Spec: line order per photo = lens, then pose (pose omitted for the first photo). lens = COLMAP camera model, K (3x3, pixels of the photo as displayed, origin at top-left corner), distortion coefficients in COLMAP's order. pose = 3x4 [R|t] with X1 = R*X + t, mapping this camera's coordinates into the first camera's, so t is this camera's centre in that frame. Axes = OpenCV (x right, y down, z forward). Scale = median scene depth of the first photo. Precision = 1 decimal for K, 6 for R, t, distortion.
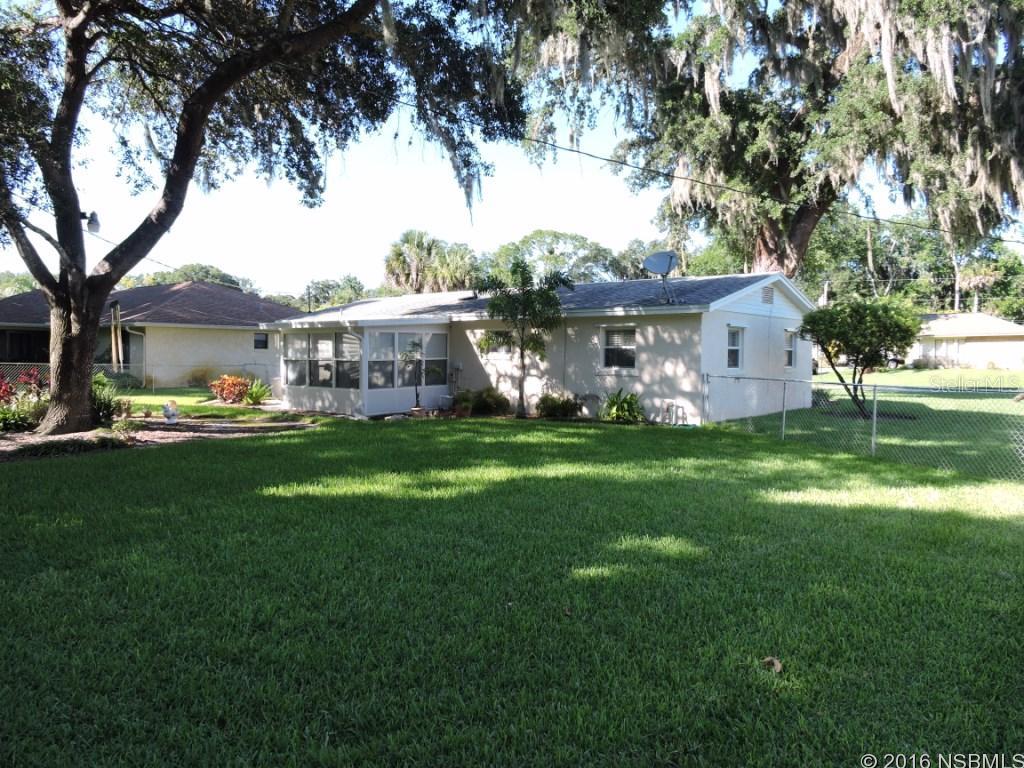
lens RADIAL K [[733.4, 0, 513.2], [0, 733.4, 386.2], [0, 0, 1]] dist [0.000045, -0.006333]
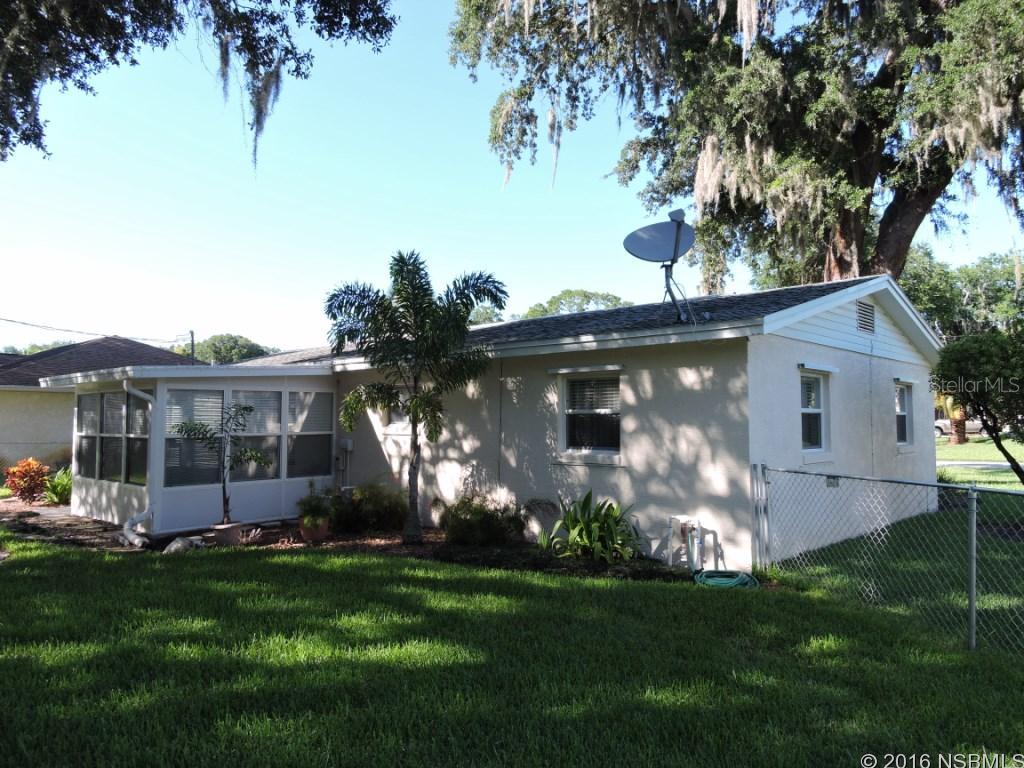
lens RADIAL K [[733.4, 0, 510.4], [0, 733.4, 384.8], [0, 0, 1]] dist [0.000045, -0.006333]
pose [[0.997925, -0.010728, -0.063486, 0.091296], [0.004590, 0.995366, -0.096053, -0.015772], [0.064223, 0.095562, 0.993350, 0.354321]]
